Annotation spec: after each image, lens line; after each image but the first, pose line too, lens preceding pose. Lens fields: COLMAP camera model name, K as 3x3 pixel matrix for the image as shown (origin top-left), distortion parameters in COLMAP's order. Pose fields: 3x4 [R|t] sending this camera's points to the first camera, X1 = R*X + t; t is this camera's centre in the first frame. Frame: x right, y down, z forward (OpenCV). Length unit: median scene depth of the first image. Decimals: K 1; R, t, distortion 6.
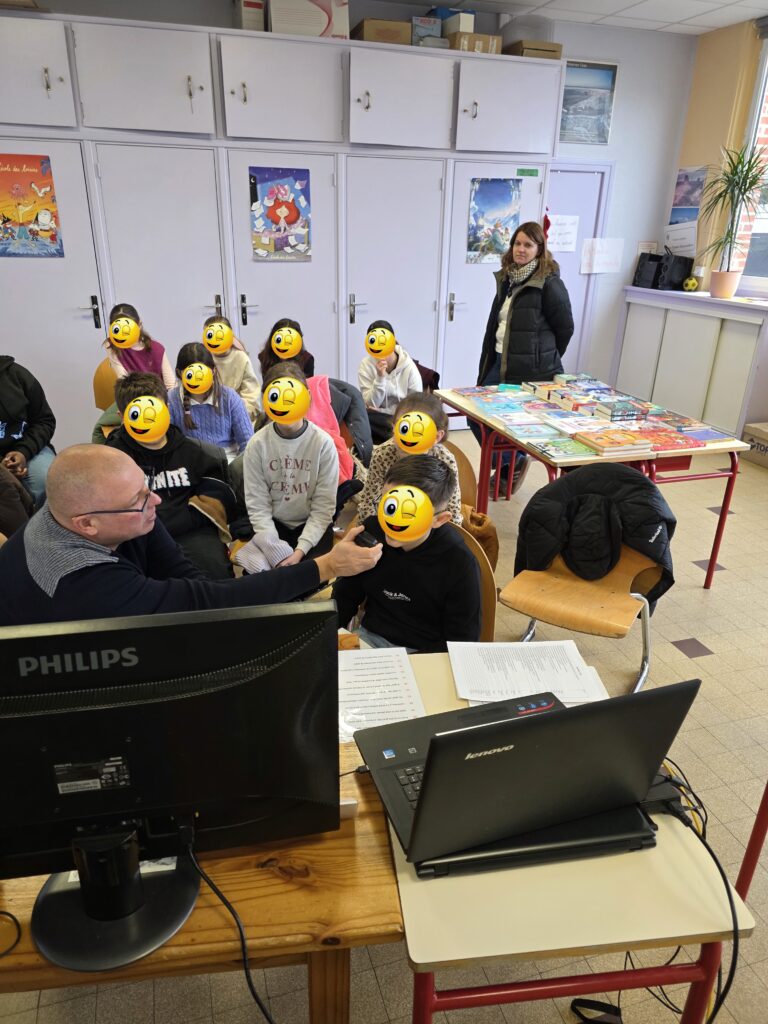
lens RADIAL K [[687.2, 0, 383.1], [0, 687.2, 513.4], [0, 0, 1]] dist [0.053657, -0.052740]
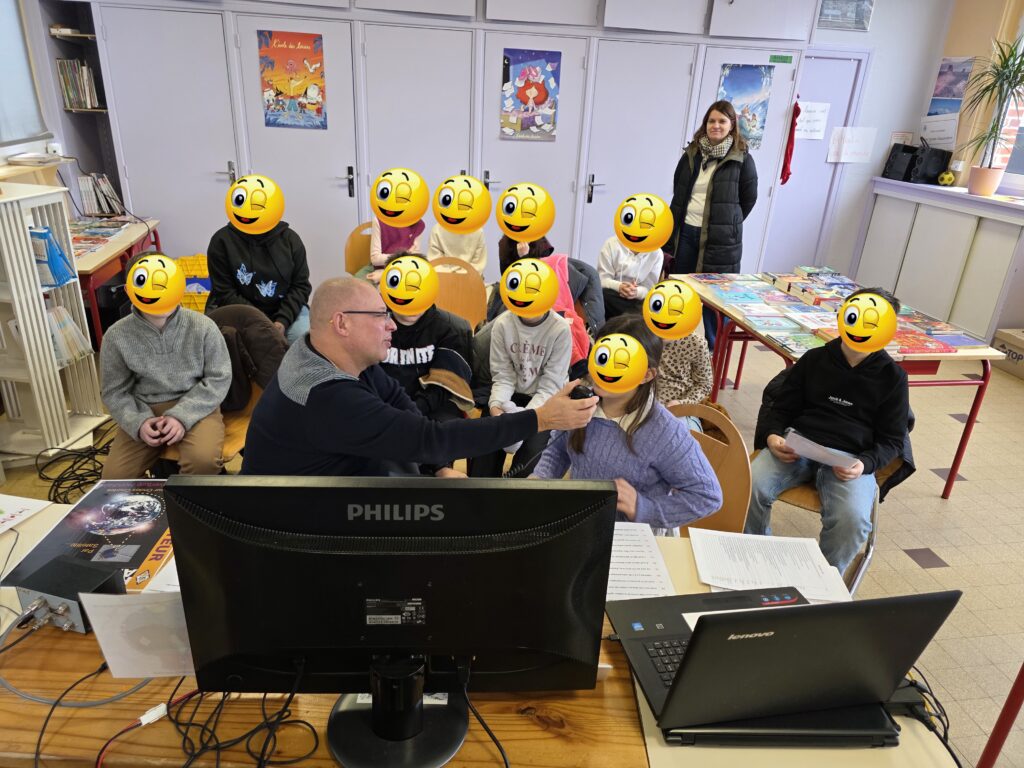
lens RADIAL K [[687.0, 0, 513.0], [0, 687.0, 382.8], [0, 0, 1]] dist [0.050669, -0.044147]
pose [[0.990394, 0.079702, -0.112995, -0.023266], [-0.080127, 0.996784, 0.000781, -0.003496], [0.112694, 0.008280, 0.993595, -0.022787]]
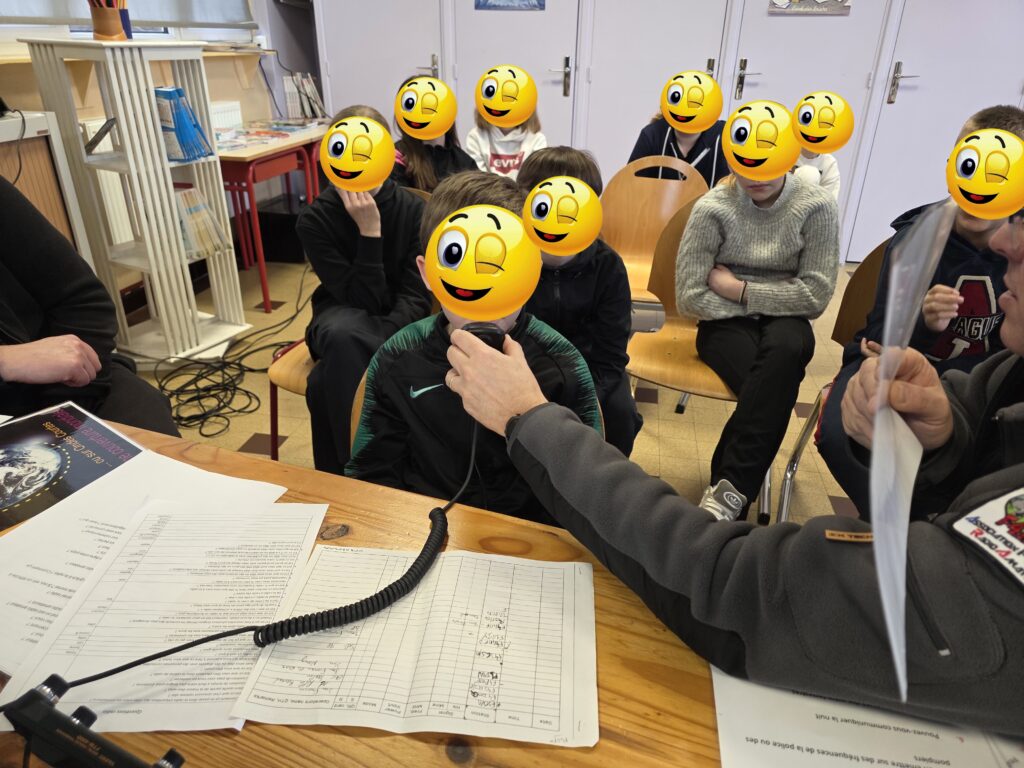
lens RADIAL K [[686.6, 0, 514.1], [0, 686.6, 377.0], [0, 0, 1]] dist [0.038895, -0.039293]
pose [[0.890354, 0.195628, -0.411096, -0.041071], [-0.175126, 0.980661, 0.087376, 0.014375], [0.420239, -0.005802, 0.907395, 0.187644]]
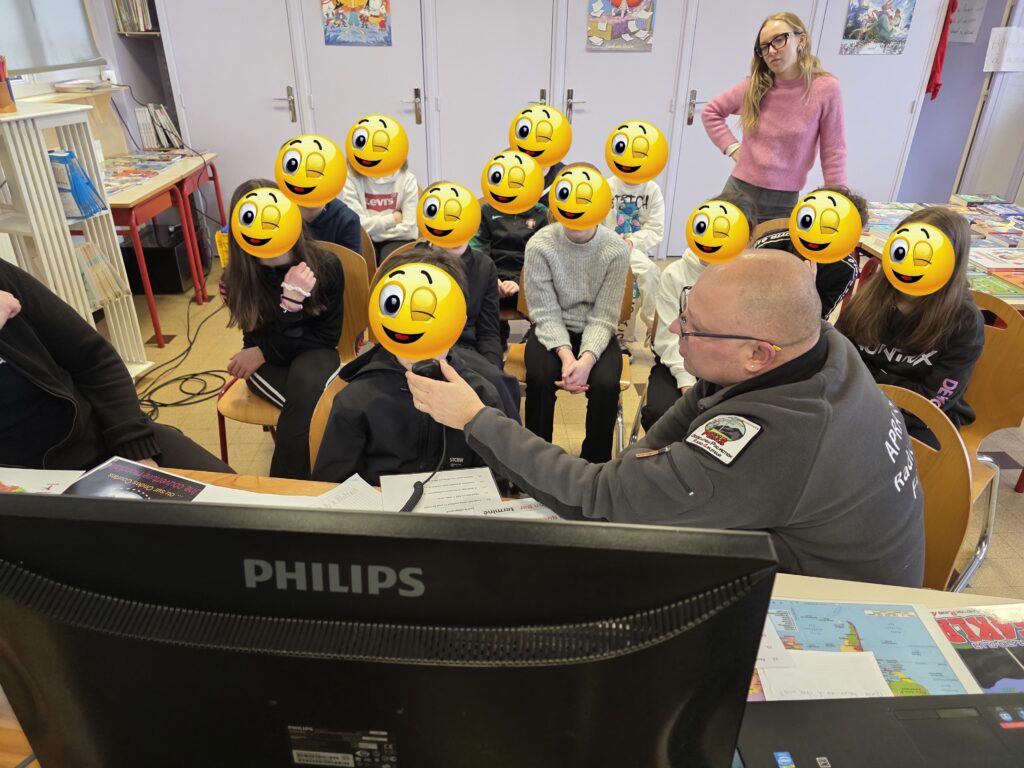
lens RADIAL K [[690.3, 0, 511.1], [0, 690.3, 384.0], [0, 0, 1]] dist [0.044164, -0.040067]
pose [[0.967397, 0.109914, -0.228171, -0.030057], [-0.092870, 0.992114, 0.084169, -0.003528], [0.235623, -0.060234, 0.969976, 0.081887]]
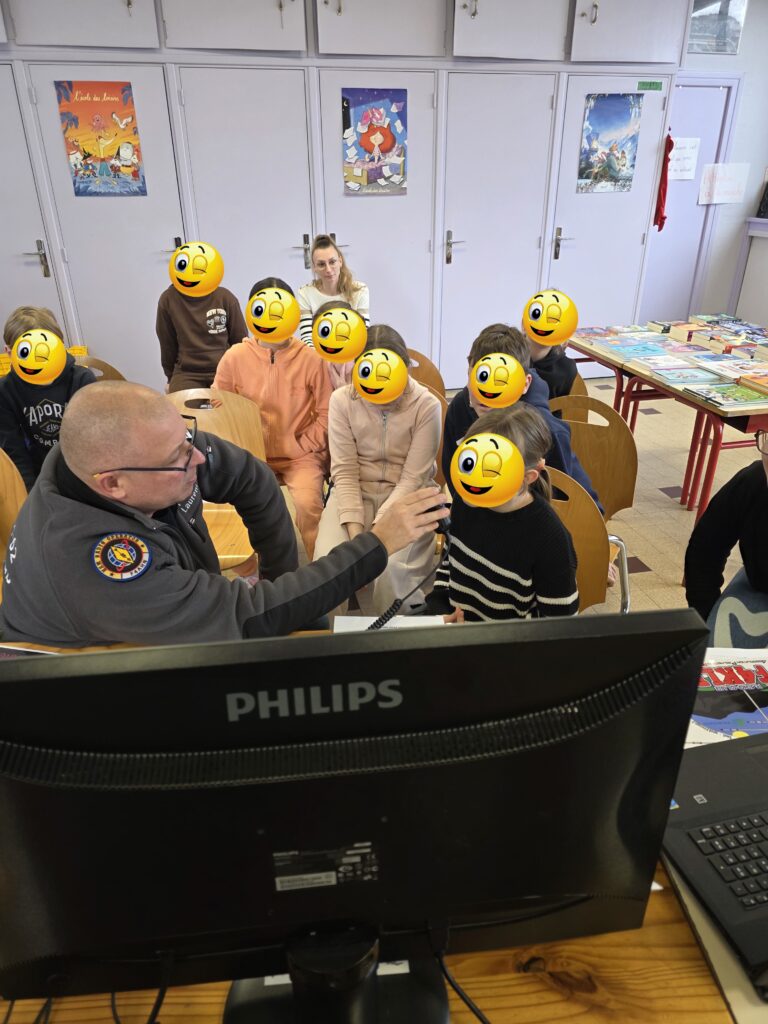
lens RADIAL K [[689.1, 0, 388.4], [0, 689.1, 509.6], [0, 0, 1]] dist [0.048491, -0.044241]
pose [[0.997000, 0.008422, -0.076942, -0.057854], [-0.004227, 0.998503, 0.054525, 0.000766], [0.077286, -0.054036, 0.995544, 0.068433]]
